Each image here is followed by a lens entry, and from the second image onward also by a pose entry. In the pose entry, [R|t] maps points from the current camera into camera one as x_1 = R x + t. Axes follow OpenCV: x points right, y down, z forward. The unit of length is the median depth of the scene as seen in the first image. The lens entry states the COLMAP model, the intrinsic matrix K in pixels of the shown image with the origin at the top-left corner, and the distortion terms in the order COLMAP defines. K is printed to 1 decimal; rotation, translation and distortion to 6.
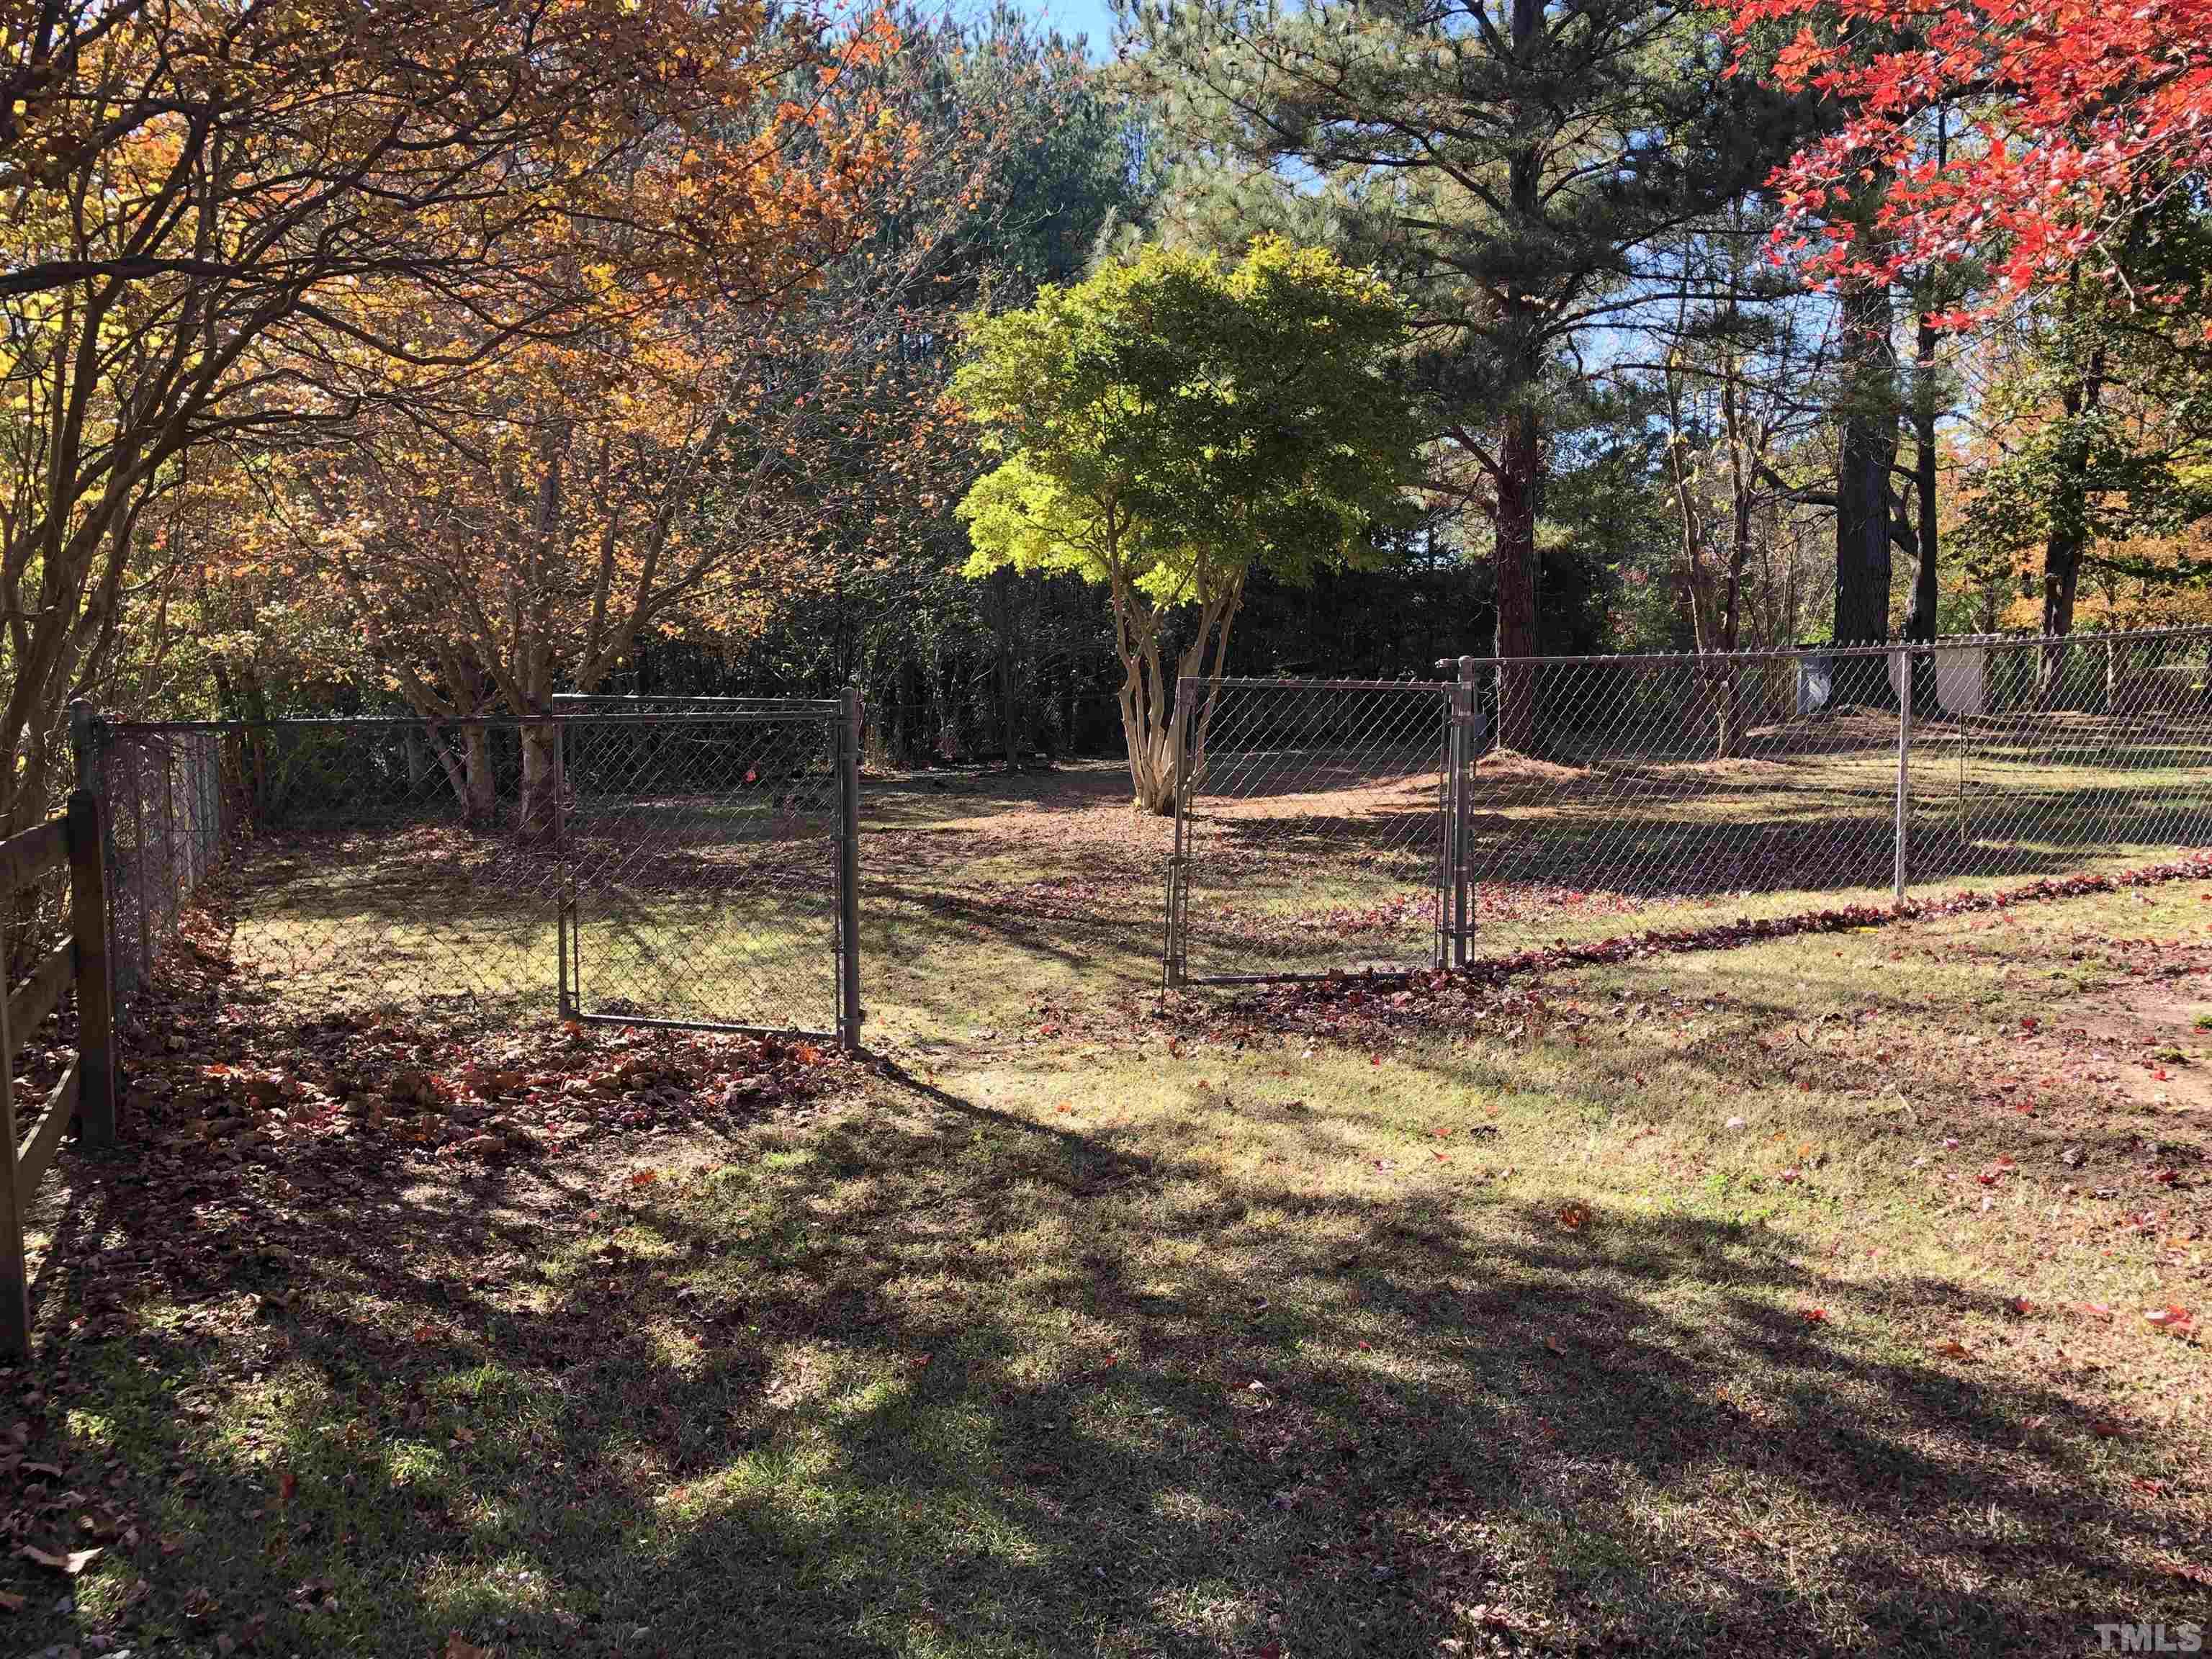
lens RADIAL K [[1750.9, 0, 1106.0], [0, 1750.9, 829.5], [0, 0, 1]] dist [0.002298, -0.002105]
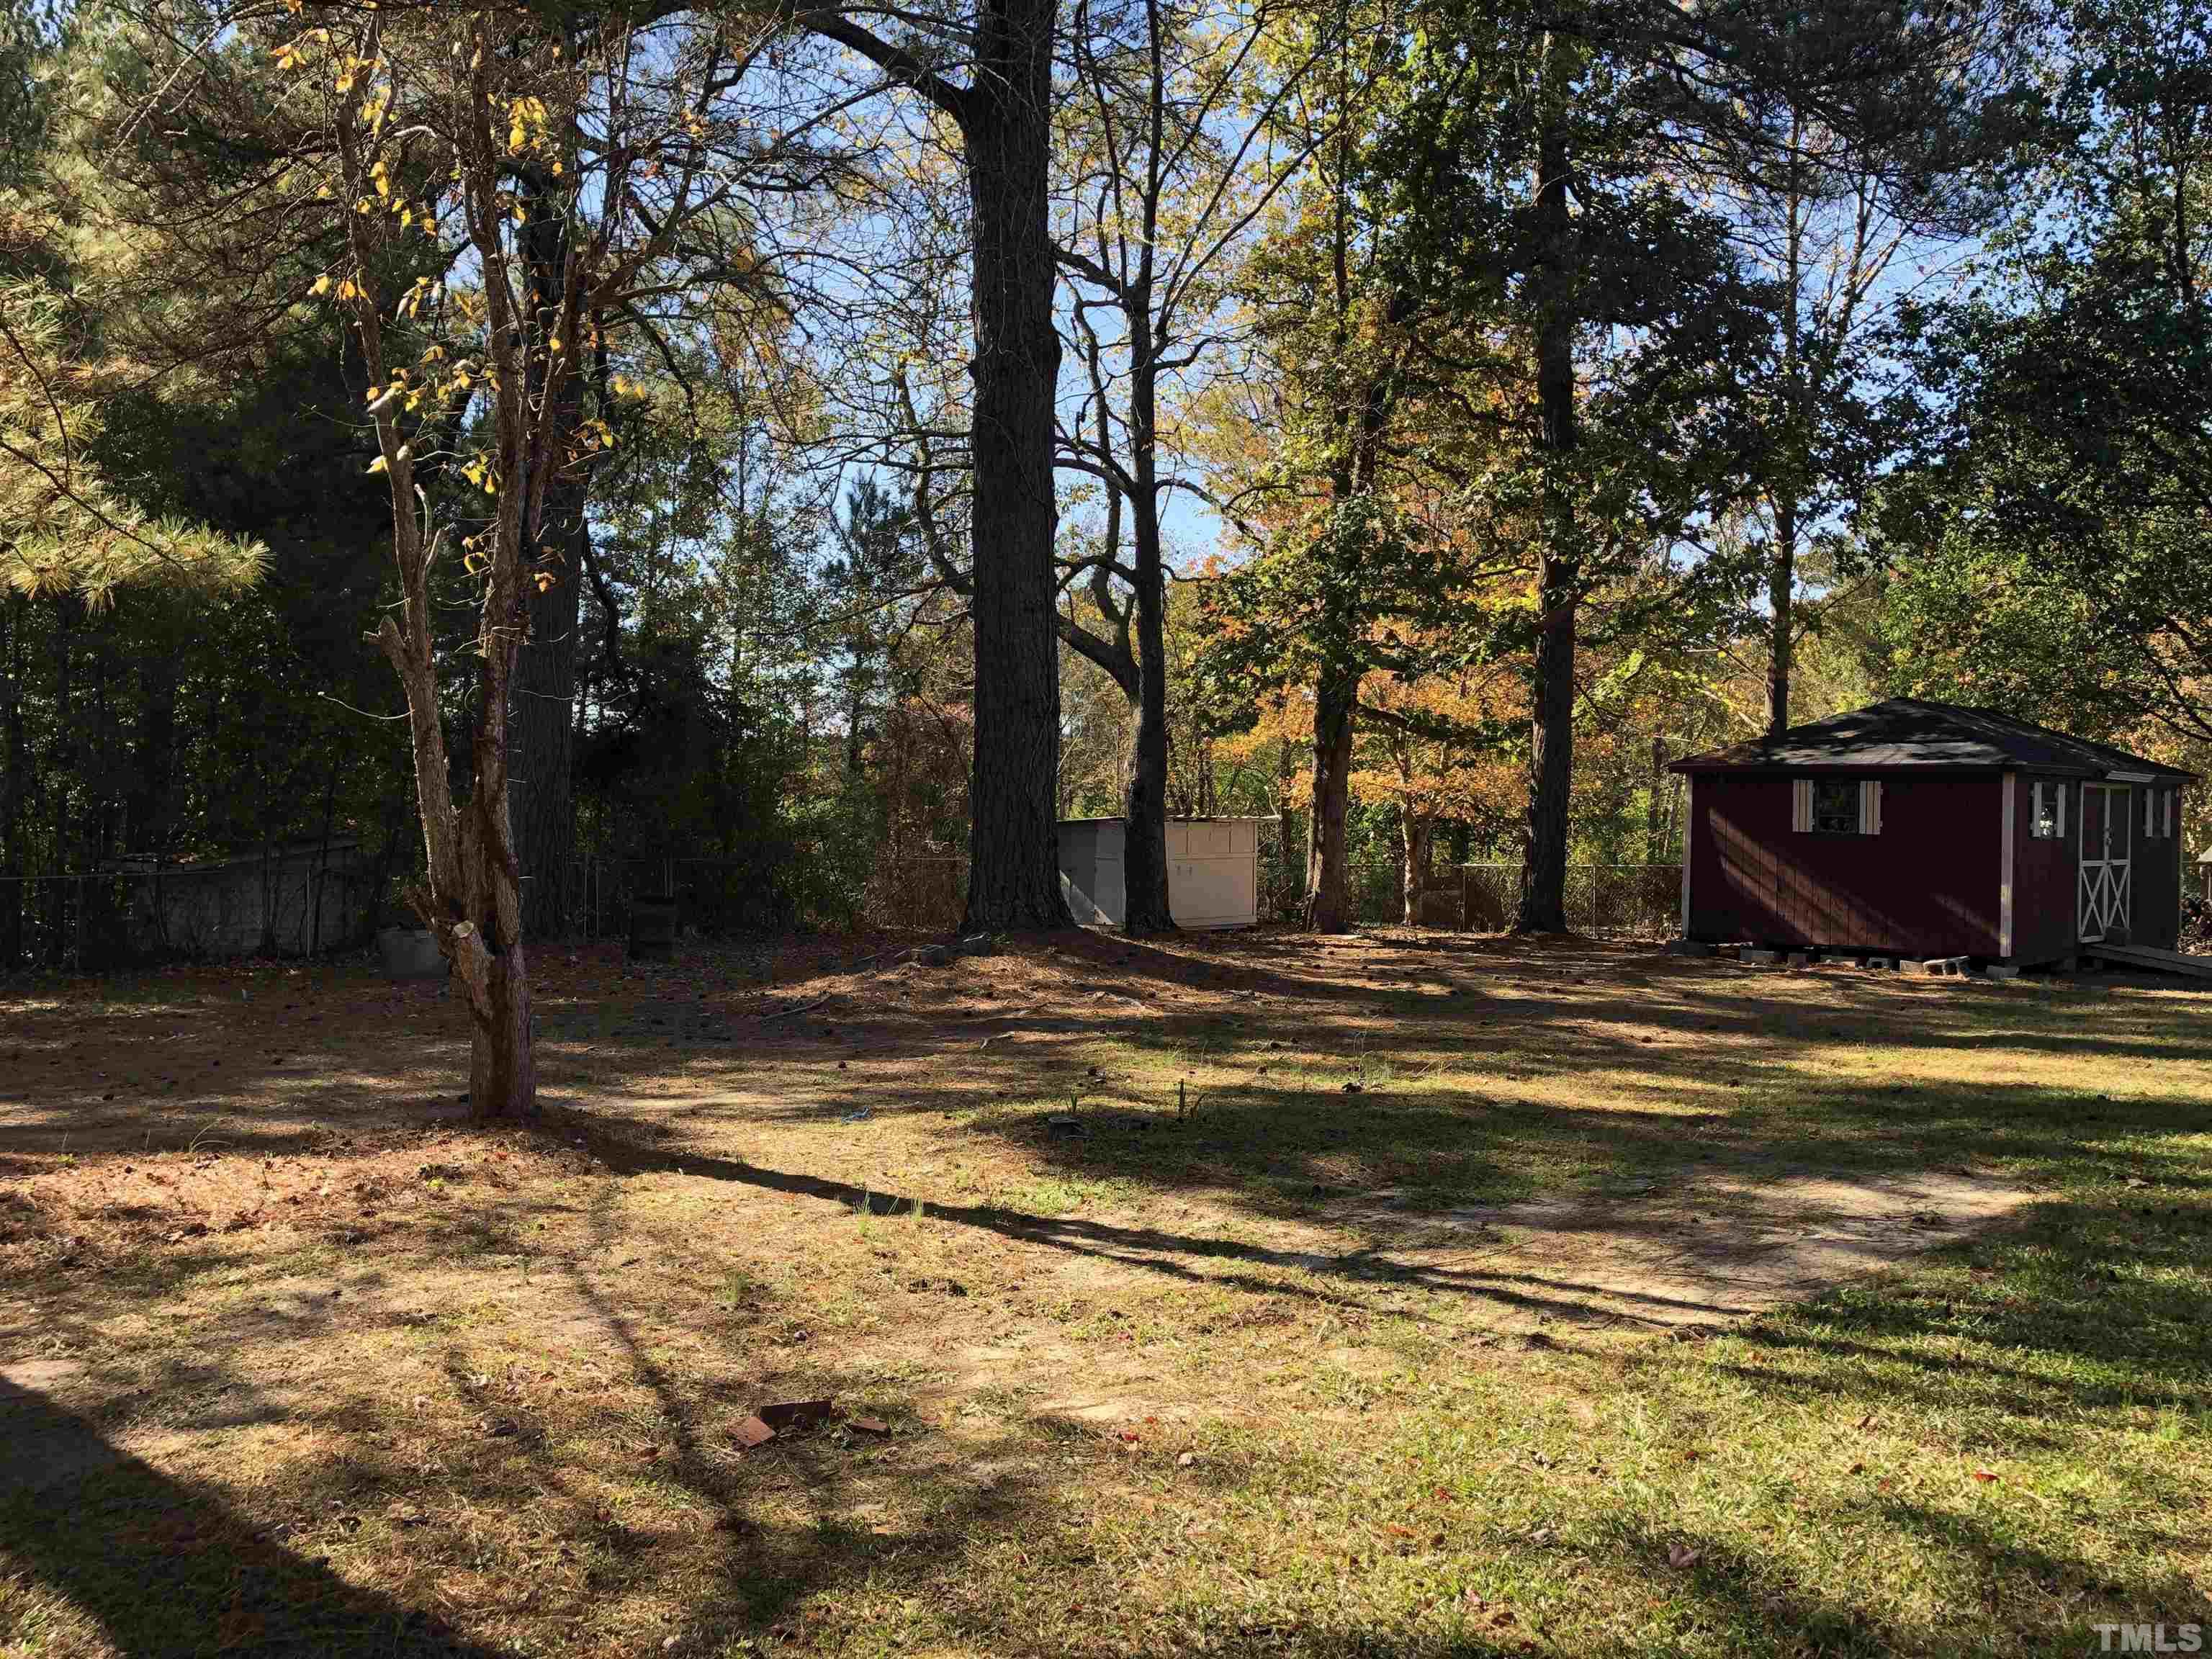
lens RADIAL K [[1750.9, 0, 1106.0], [0, 1750.9, 829.5], [0, 0, 1]] dist [0.002298, -0.002105]
pose [[0.943527, 0.026287, 0.330251, 0.390319], [0.004658, 0.995696, -0.092565, -0.073871], [-0.331263, 0.088876, 0.939343, 0.644340]]
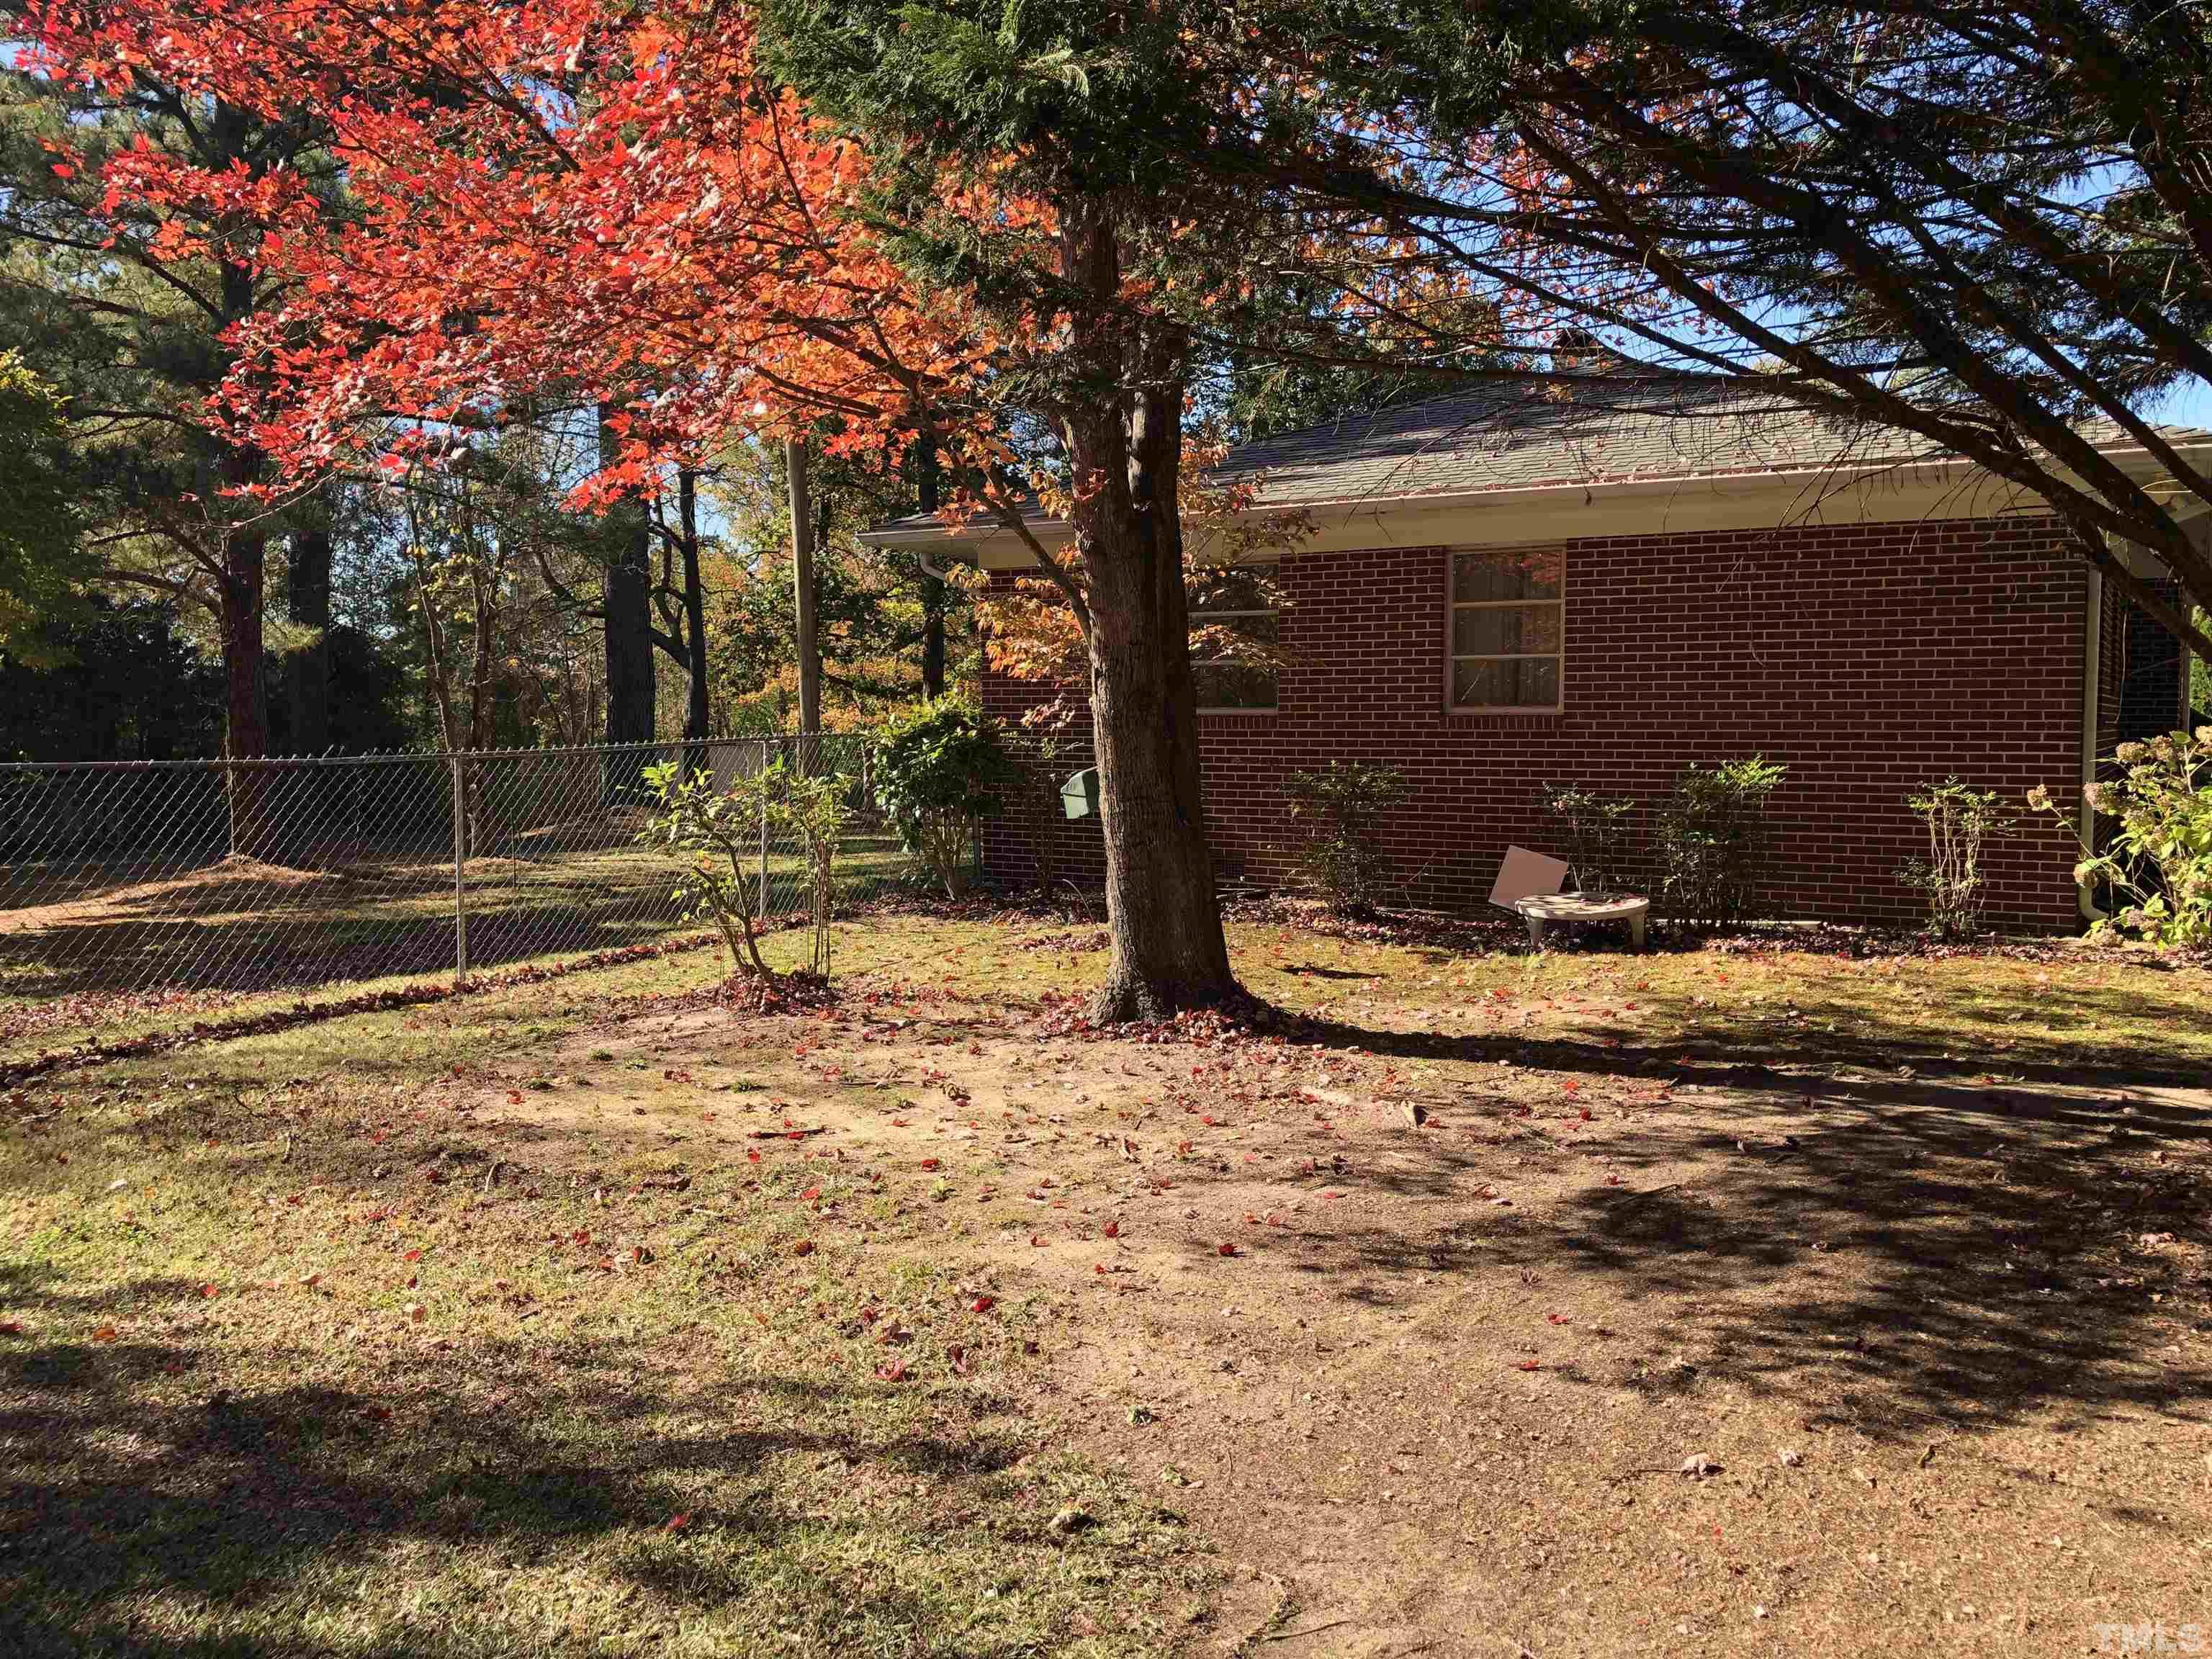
lens RADIAL K [[1750.9, 0, 1106.0], [0, 1750.9, 829.5], [0, 0, 1]] dist [0.002298, -0.002105]
pose [[0.815936, -0.019926, 0.577798, 0.061375], [0.053287, 0.997744, -0.040840, 0.005791], [-0.575681, 0.064112, 0.815157, -0.075040]]
